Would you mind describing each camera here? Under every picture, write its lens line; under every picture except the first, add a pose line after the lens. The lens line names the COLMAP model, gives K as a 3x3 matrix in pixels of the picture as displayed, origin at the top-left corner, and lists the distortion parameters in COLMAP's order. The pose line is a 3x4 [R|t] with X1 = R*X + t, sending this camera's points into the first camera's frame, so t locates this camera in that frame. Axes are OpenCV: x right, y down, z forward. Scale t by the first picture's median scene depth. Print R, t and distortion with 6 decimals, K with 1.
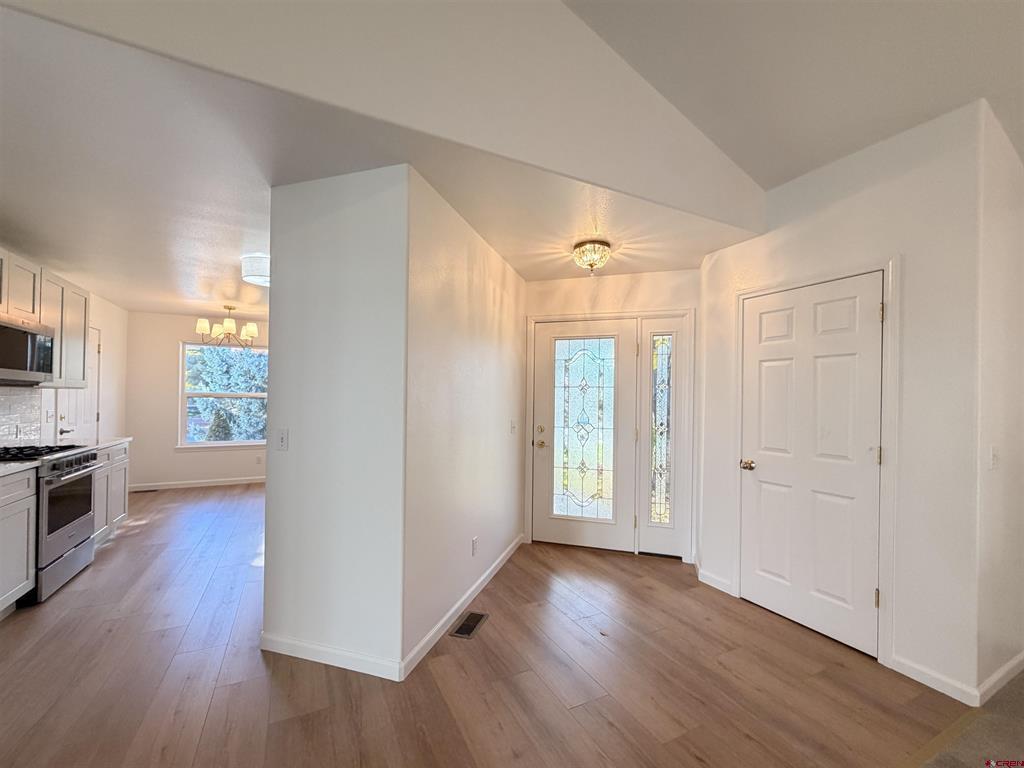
lens RADIAL K [[408.6, 0, 517.7], [0, 408.6, 391.3], [0, 0, 1]] dist [-0.002010, -0.000556]
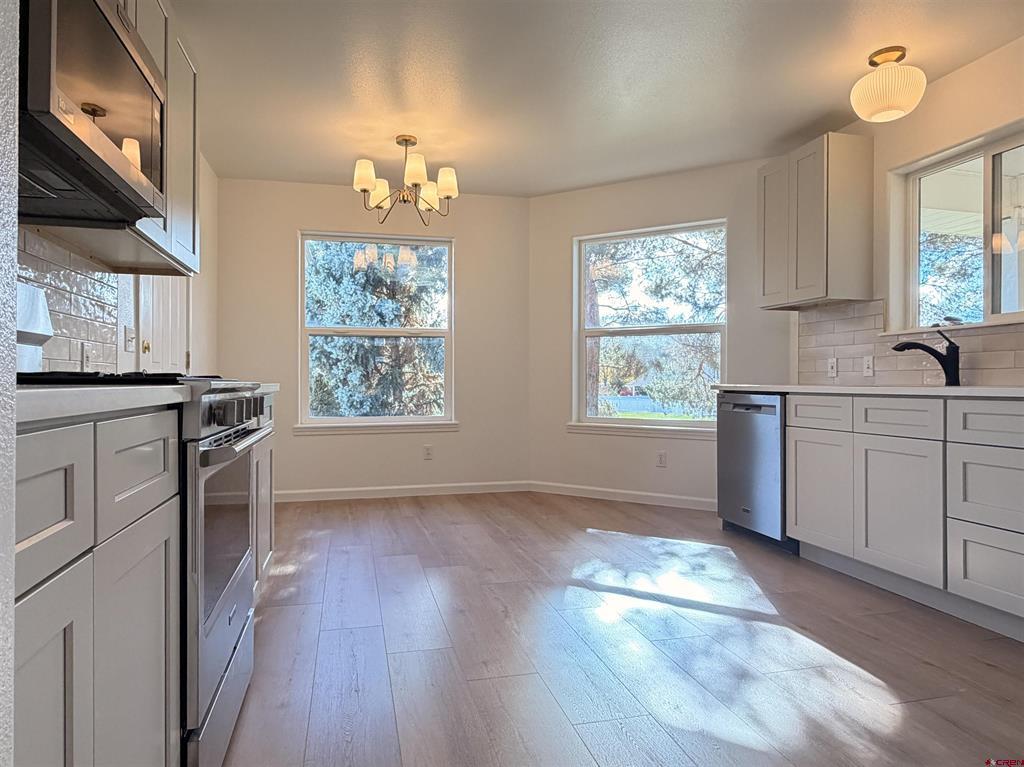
lens RADIAL K [[608.2, 0, 513.4], [0, 608.2, 382.2], [0, 0, 1]] dist [-0.002441, -0.000997]
pose [[0.975392, -0.009926, -0.220256, -0.389158], [0.012195, 0.999886, 0.008944, 0.077805], [0.220142, -0.011410, 0.975401, 0.283744]]
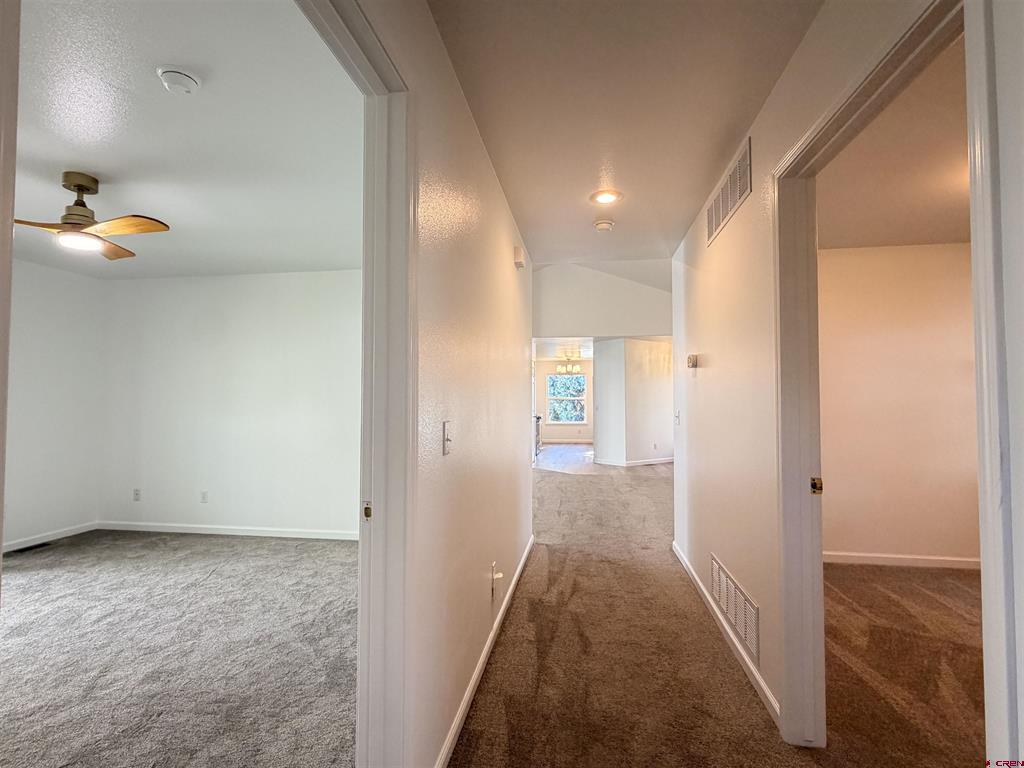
lens RADIAL K [[499.4, 0, 511.0], [0, 499.4, 380.0], [0, 0, 1]] dist [0.001122, 0.000602]
pose [[0.797232, -0.035472, -0.602629, 0.626000], [0.016656, 0.999185, -0.036780, 0.004465], [0.603443, 0.019284, 0.797173, -1.246984]]
